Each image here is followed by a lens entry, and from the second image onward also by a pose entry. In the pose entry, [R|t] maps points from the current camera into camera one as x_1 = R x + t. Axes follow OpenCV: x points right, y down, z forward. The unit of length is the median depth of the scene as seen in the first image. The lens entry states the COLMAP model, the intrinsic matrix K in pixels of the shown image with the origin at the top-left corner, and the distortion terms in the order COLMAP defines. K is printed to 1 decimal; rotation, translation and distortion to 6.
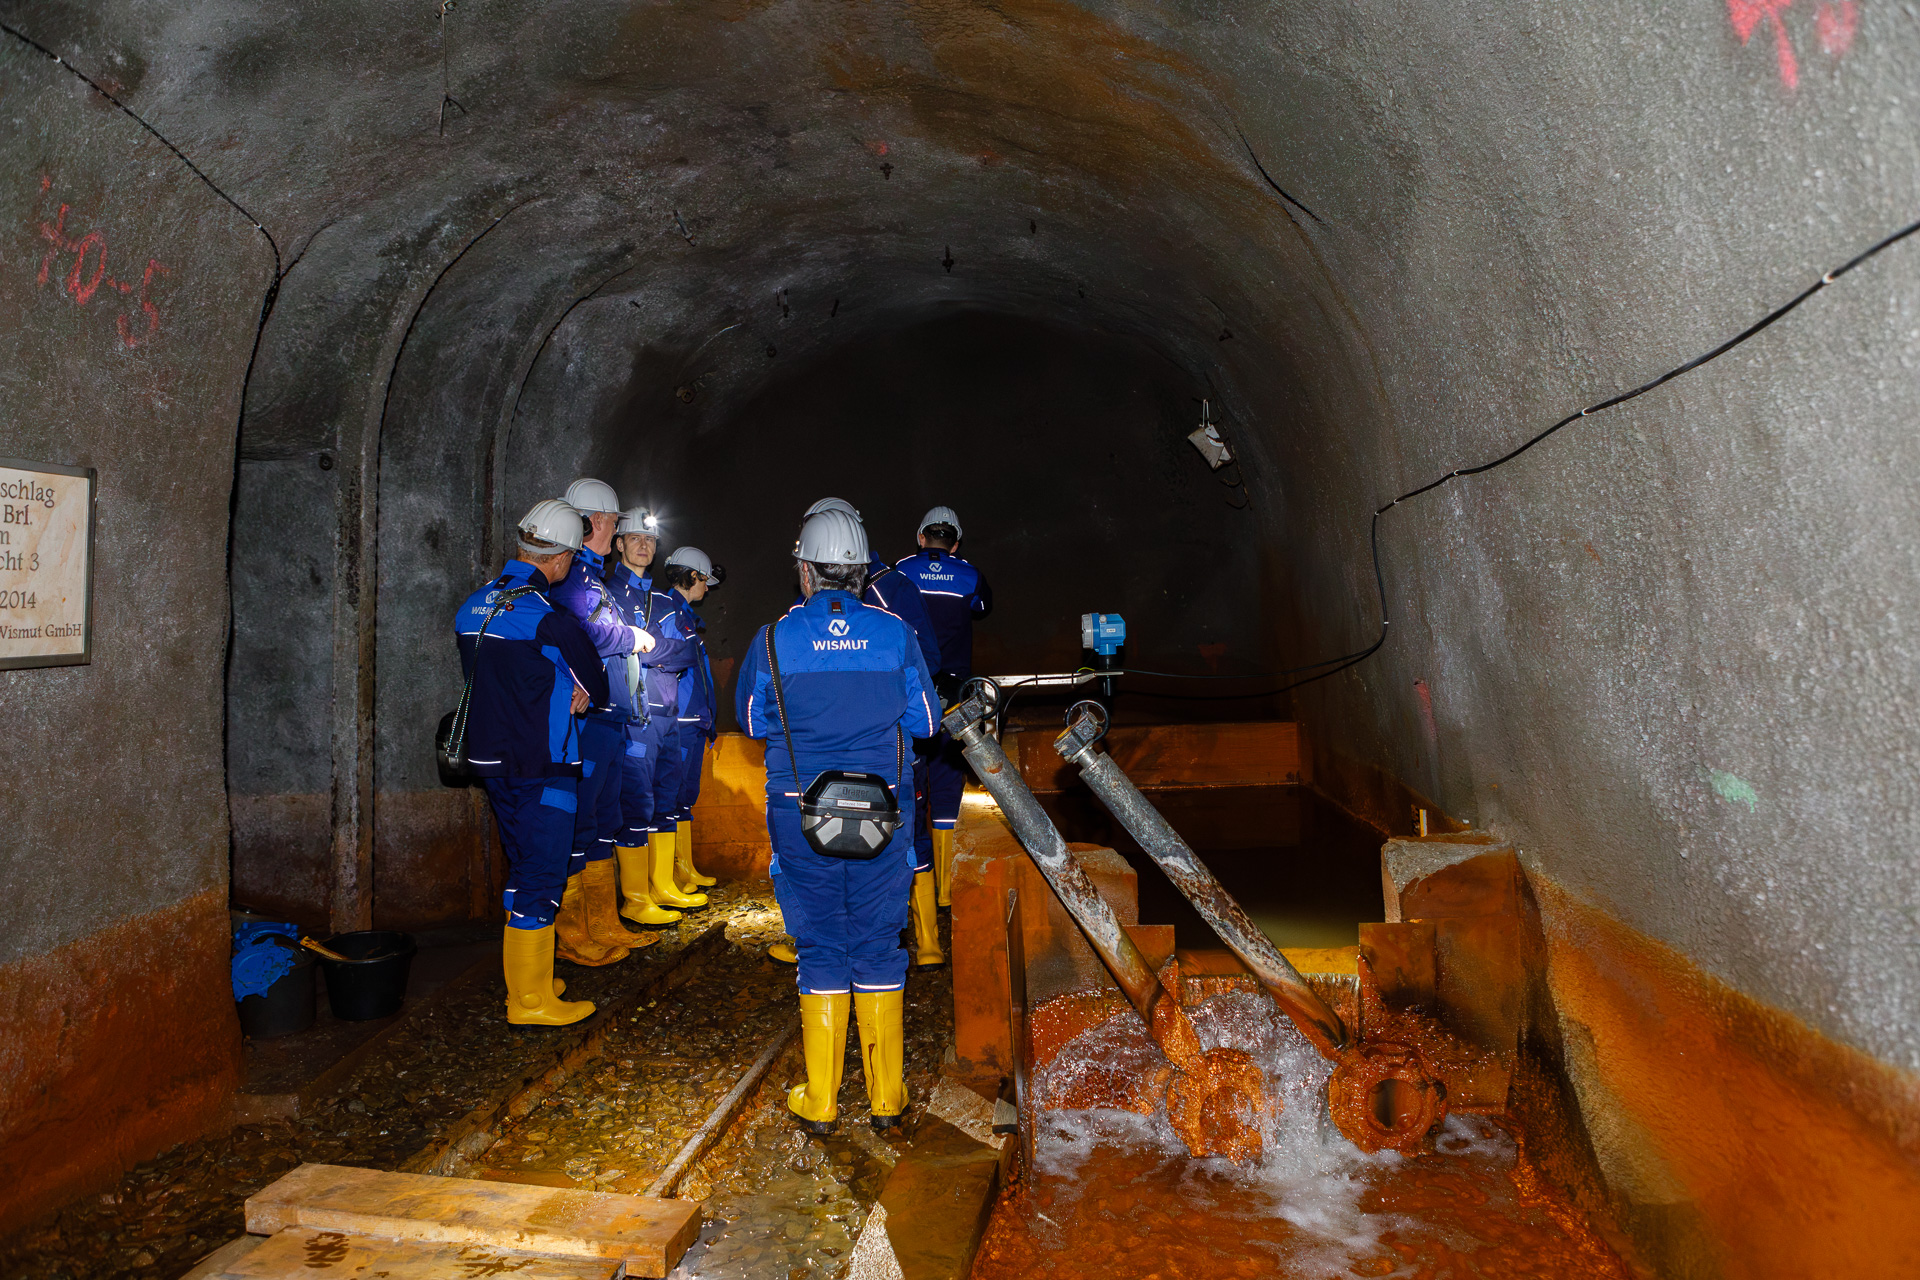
lens RADIAL K [[1336.7, 0, 960.0], [0, 1336.7, 640.0], [0, 0, 1]] dist [-0.049454, 0.003301]
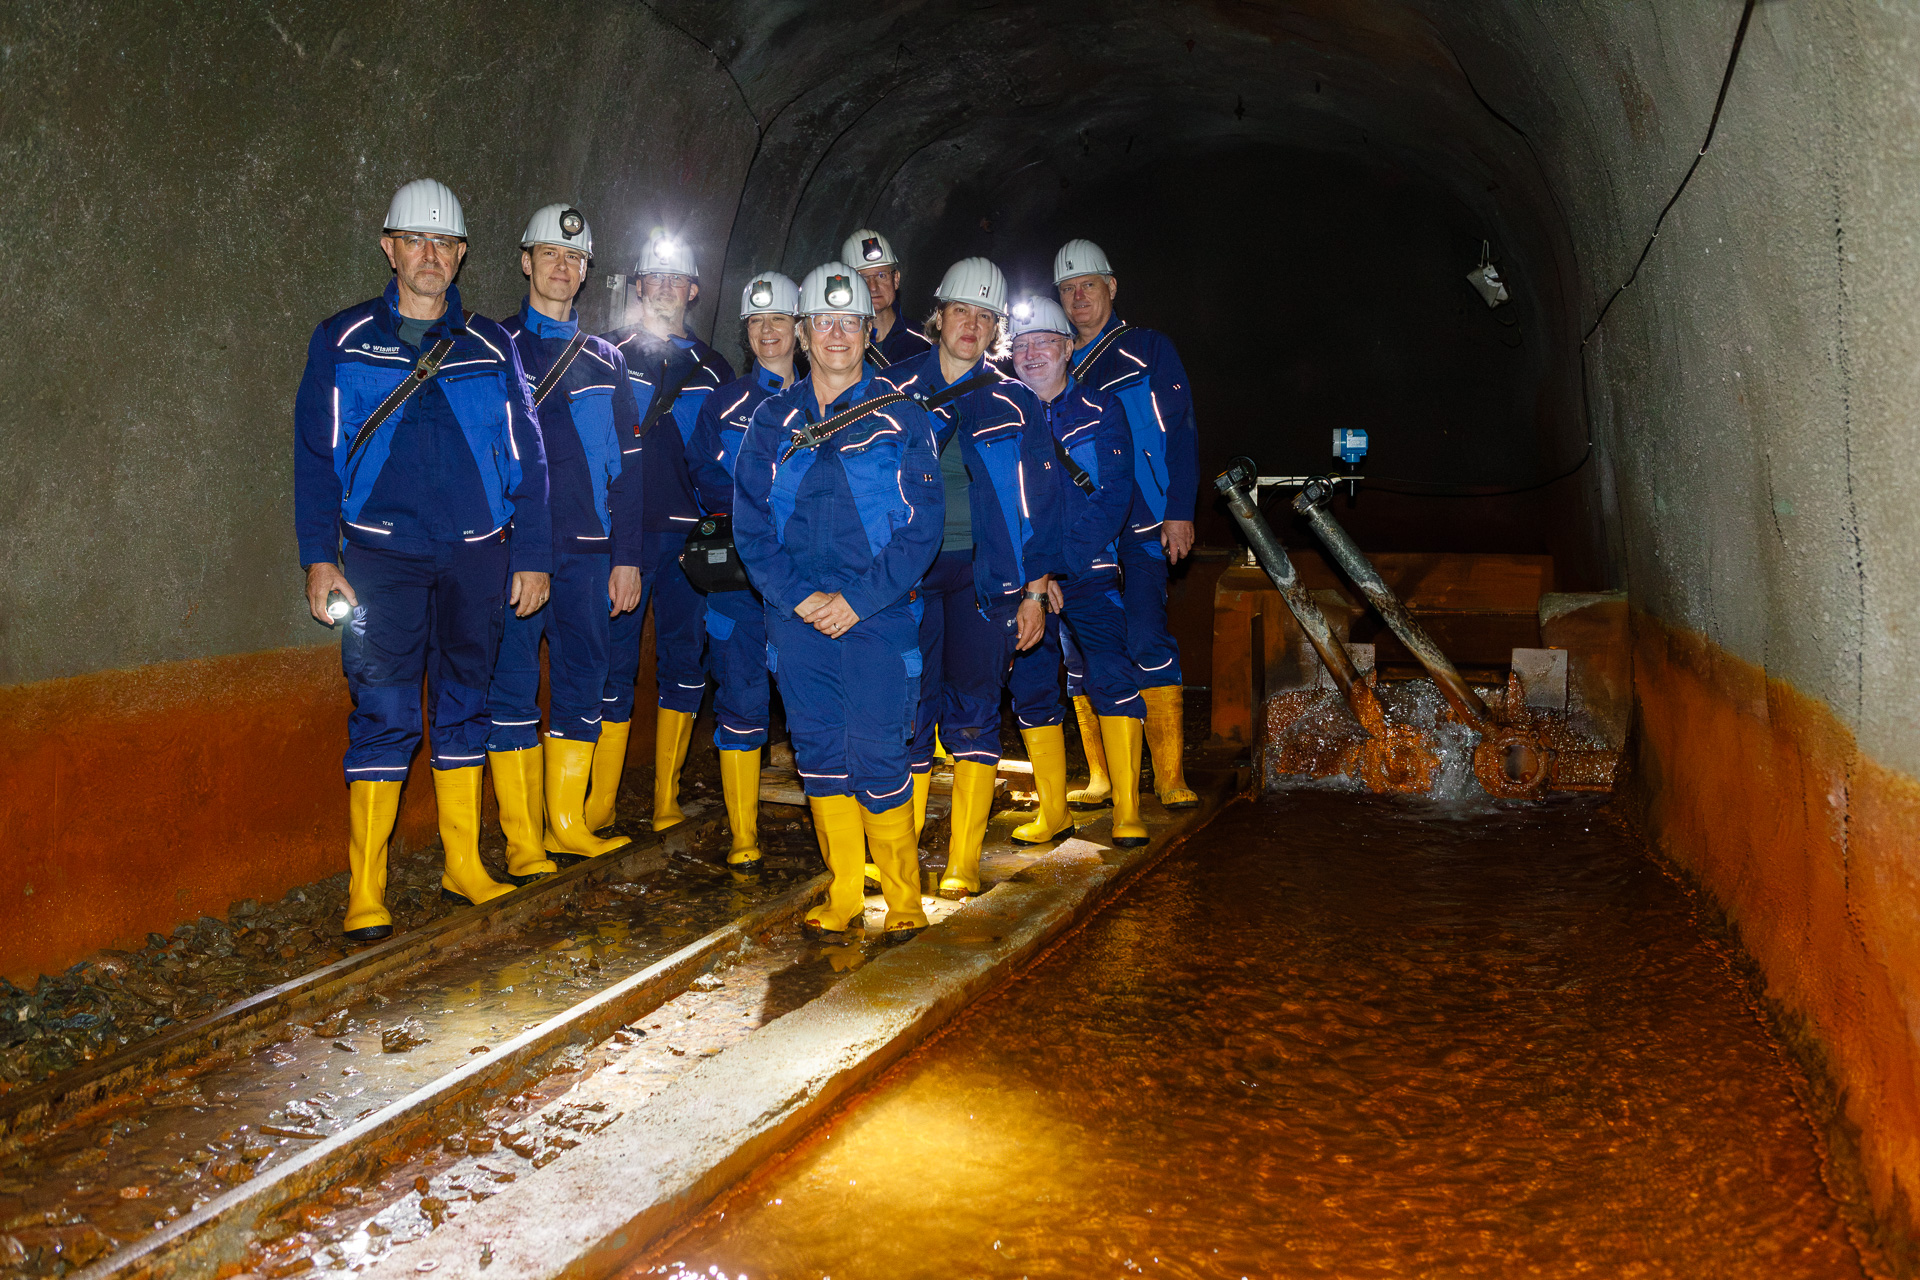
lens RADIAL K [[1878.7, 0, 960.0], [0, 1878.7, 640.0], [0, 0, 1]] dist [0.010808, 0.006133]
pose [[0.988354, 0.053519, -0.142447, 0.009460], [-0.045019, 0.997045, 0.062242, 0.082480], [0.145358, -0.055105, 0.987843, -0.761608]]
